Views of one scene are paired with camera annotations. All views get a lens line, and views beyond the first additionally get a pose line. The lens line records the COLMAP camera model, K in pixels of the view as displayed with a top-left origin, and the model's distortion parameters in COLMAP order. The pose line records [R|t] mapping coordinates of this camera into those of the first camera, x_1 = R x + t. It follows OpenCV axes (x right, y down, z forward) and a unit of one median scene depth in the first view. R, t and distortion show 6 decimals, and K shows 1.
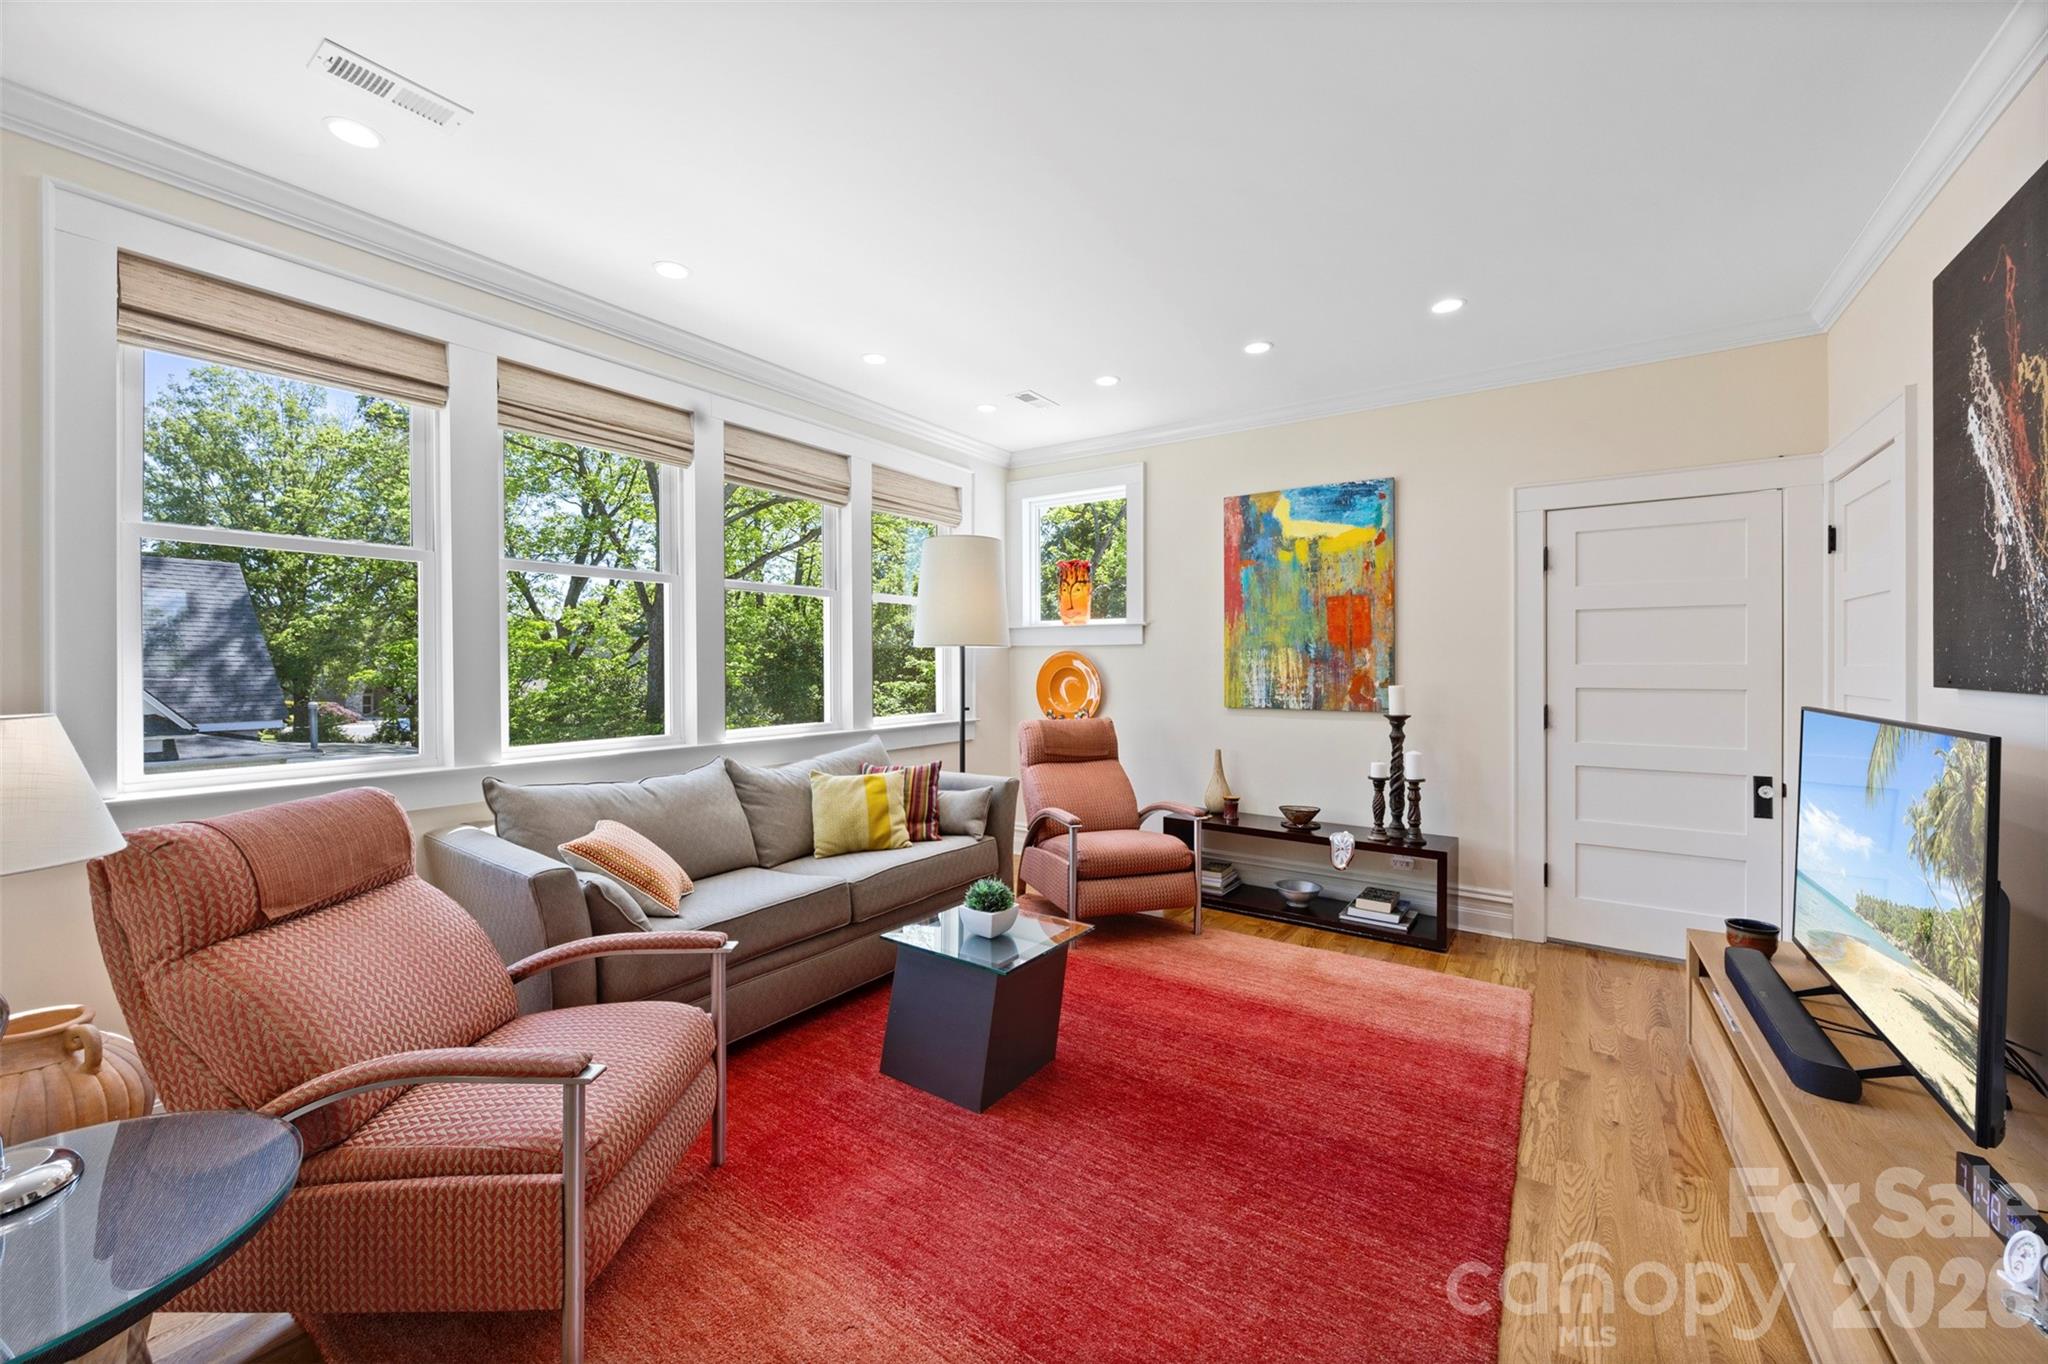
lens RADIAL K [[790.4, 0, 1020.3], [0, 790.4, 666.8], [0, 0, 1]] dist [0.000735, 0.000172]
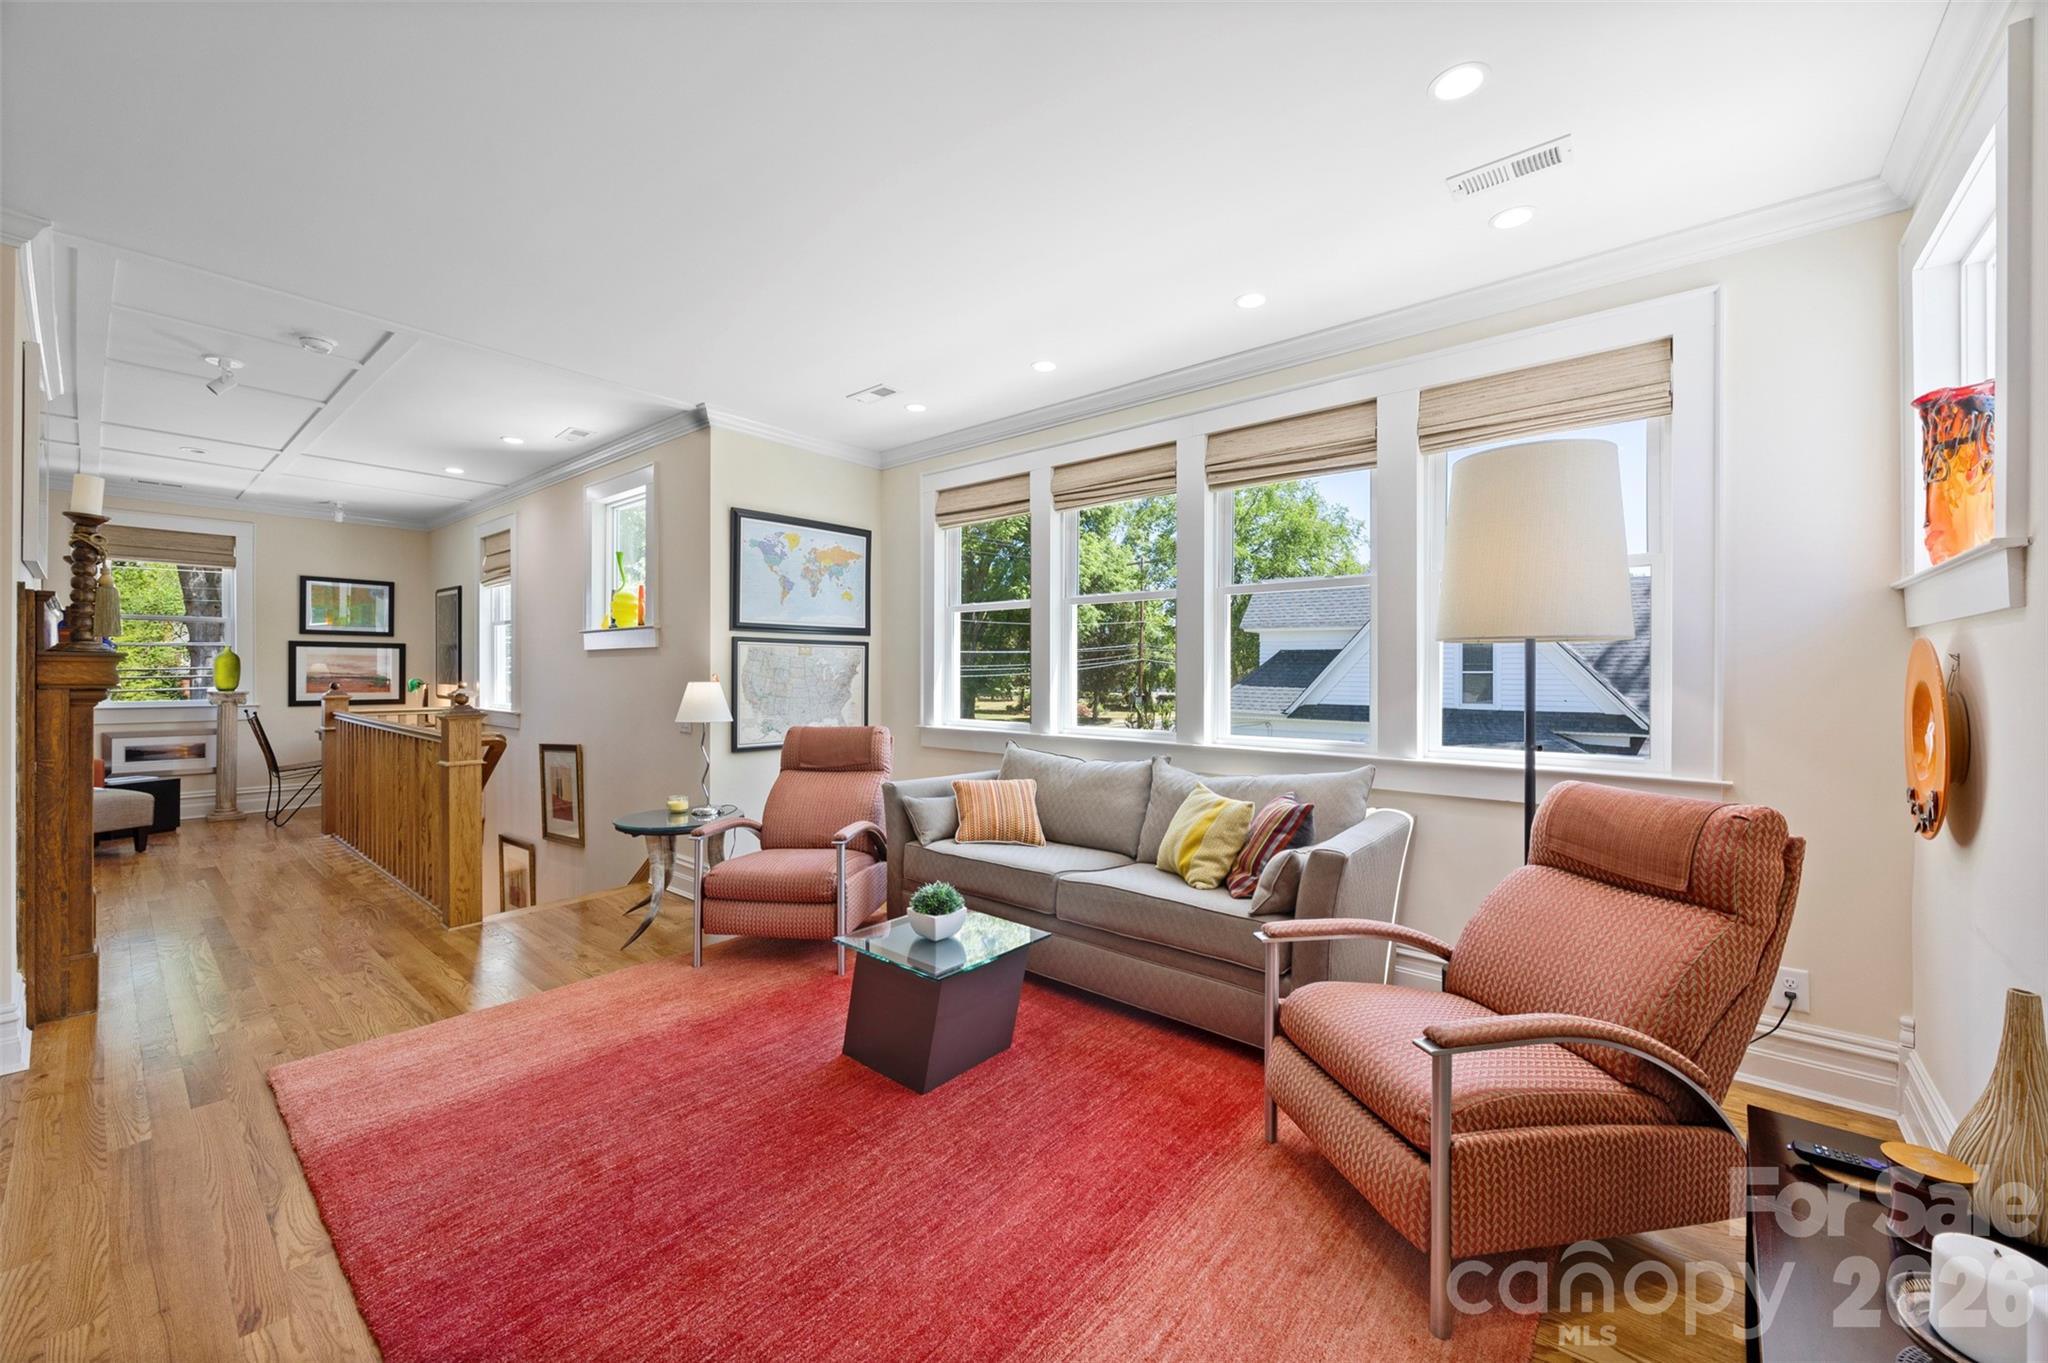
lens RADIAL K [[790.4, 0, 1020.3], [0, 790.4, 666.3], [0, 0, 1]] dist [0.000735, 0.000172]
pose [[-0.091742, -0.006930, -0.995759, 0.658432], [-0.006476, 0.999959, -0.006362, -0.000150], [0.995762, 0.005865, -0.091783, 0.837035]]
